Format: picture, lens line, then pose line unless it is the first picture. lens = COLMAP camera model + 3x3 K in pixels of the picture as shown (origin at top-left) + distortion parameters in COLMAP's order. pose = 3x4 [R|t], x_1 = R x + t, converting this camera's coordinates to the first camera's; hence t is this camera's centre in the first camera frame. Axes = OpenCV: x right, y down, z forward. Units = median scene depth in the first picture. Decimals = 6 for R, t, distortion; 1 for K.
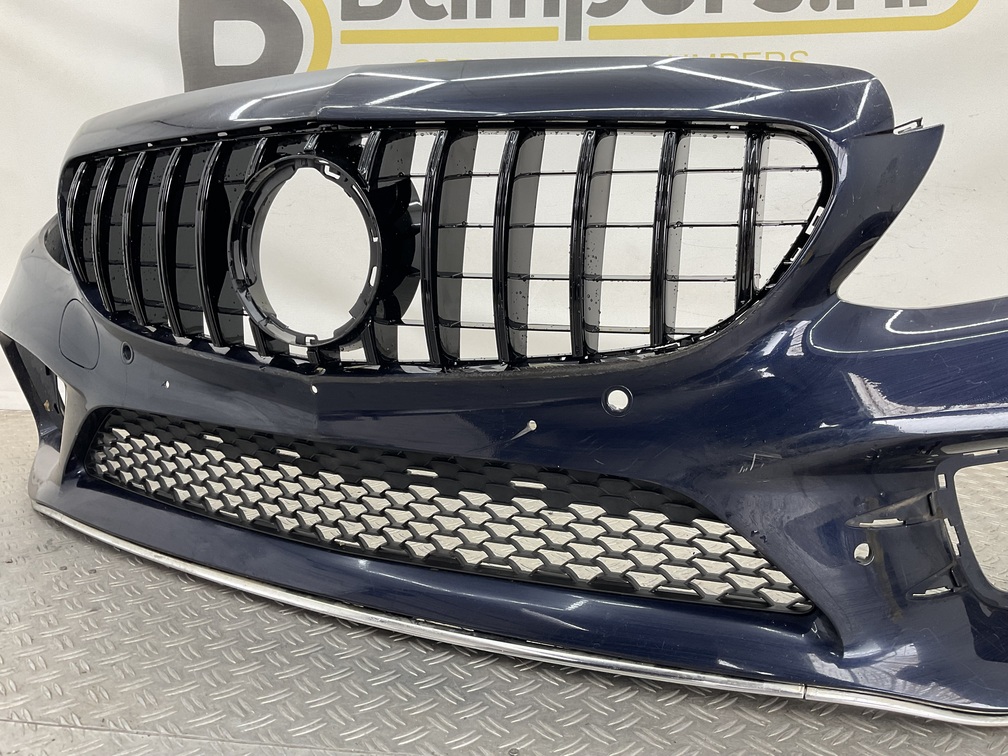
lens RADIAL K [[830.6, 0, 502.8], [0, 830.6, 373.8], [0, 0, 1]] dist [0.114741, -0.216729]
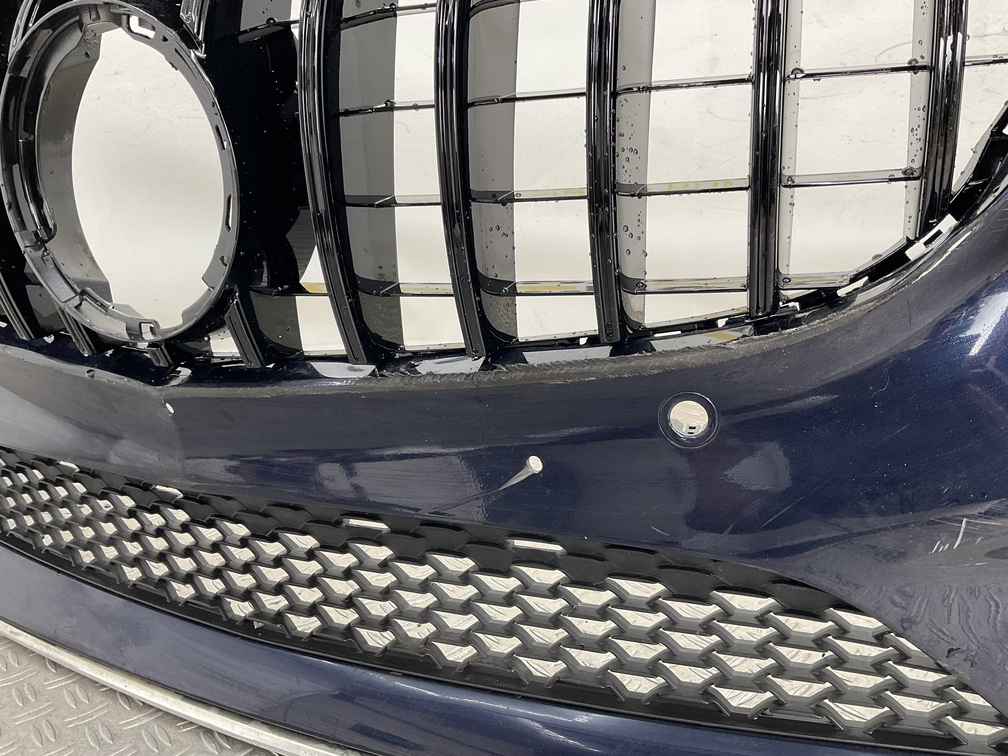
lens RADIAL K [[830.6, 0, 502.8], [0, 830.6, 373.8], [0, 0, 1]] dist [0.114741, -0.216729]
pose [[0.997718, -0.063879, -0.021867, 0.029490], [0.066025, 0.990802, 0.118122, -0.065585], [0.014121, -0.119296, 0.992758, 0.436627]]
